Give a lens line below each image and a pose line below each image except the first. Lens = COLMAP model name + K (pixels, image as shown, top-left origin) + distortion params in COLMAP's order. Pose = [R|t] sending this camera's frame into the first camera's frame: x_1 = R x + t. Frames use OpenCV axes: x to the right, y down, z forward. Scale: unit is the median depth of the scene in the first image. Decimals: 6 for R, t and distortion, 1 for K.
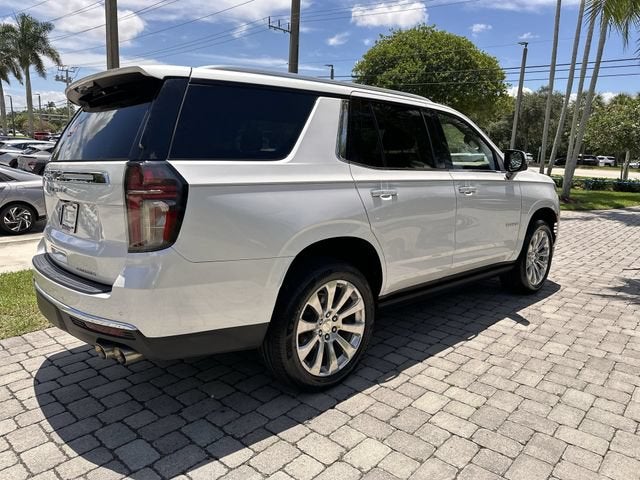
lens RADIAL K [[452.6, 0, 323.7], [0, 452.6, 237.1], [0, 0, 1]] dist [0.037197, -0.047111]
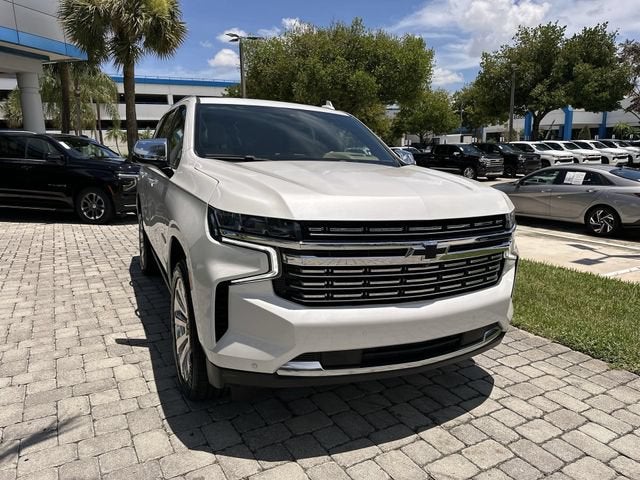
lens RADIAL K [[452.6, 0, 323.3], [0, 452.6, 239.9], [0, 0, 1]] dist [0.037197, -0.047111]
pose [[-0.306342, 0.155201, -0.939184, 1.293890], [-0.177145, 0.960091, 0.216437, -0.290131], [0.935294, 0.232675, -0.266623, 1.808186]]
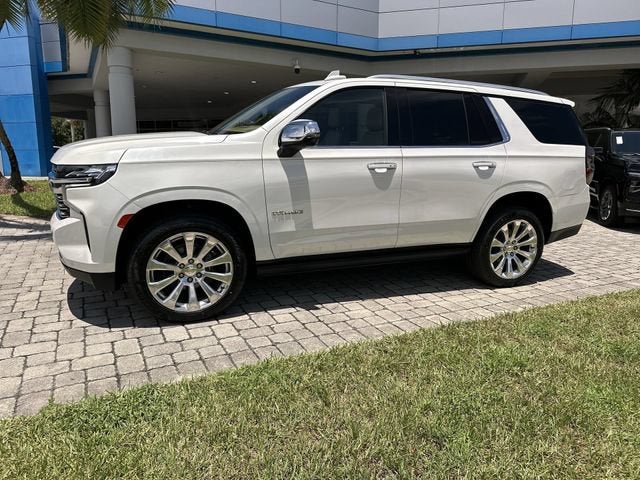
lens RADIAL K [[452.6, 0, 326.1], [0, 452.6, 239.3], [0, 0, 1]] dist [0.037197, -0.047111]
pose [[-0.936673, -0.109341, 0.332699, -0.302826], [0.018536, 0.933200, 0.358880, -0.403631], [-0.349715, 0.342320, -0.872076, 2.536692]]
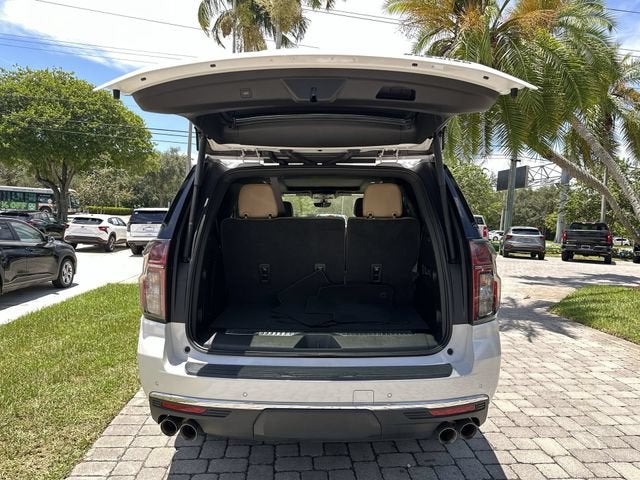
lens RADIAL K [[452.6, 0, 316.6], [0, 452.6, 242.2], [0, 0, 1]] dist [0.037197, -0.047111]
pose [[0.698637, -0.038204, 0.714456, -0.874594], [0.111862, 0.992126, -0.056333, -0.084418], [-0.706678, 0.119276, 0.697409, 0.310504]]
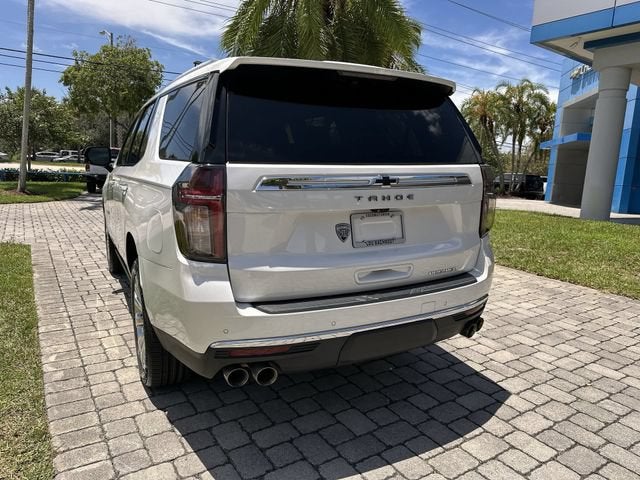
lens RADIAL K [[452.6, 0, 321.2], [0, 452.6, 238.0], [0, 0, 1]] dist [0.037197, -0.047111]
pose [[0.261148, -0.165587, 0.950990, -1.060639], [0.140010, 0.981257, 0.132410, -0.117866], [-0.955091, 0.098570, 0.279438, 0.660351]]
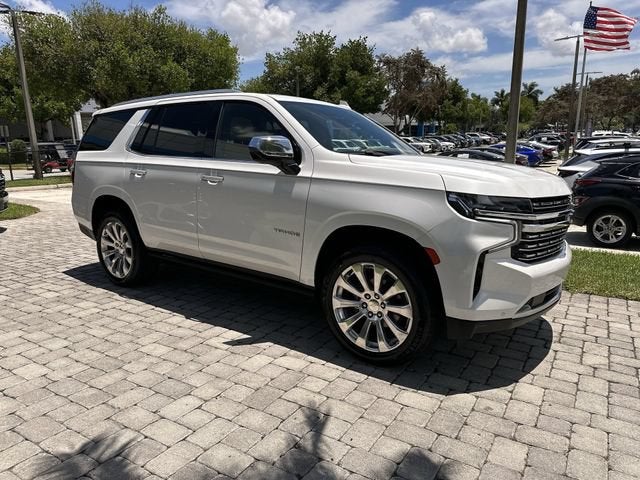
lens RADIAL K [[452.6, 0, 318.7], [0, 452.6, 243.1], [0, 0, 1]] dist [0.037197, -0.047111]
pose [[0.171645, 0.178551, -0.968843, 1.459246], [-0.167924, 0.974349, 0.149816, -0.166560], [0.970742, 0.136977, 0.197225, 1.133518]]
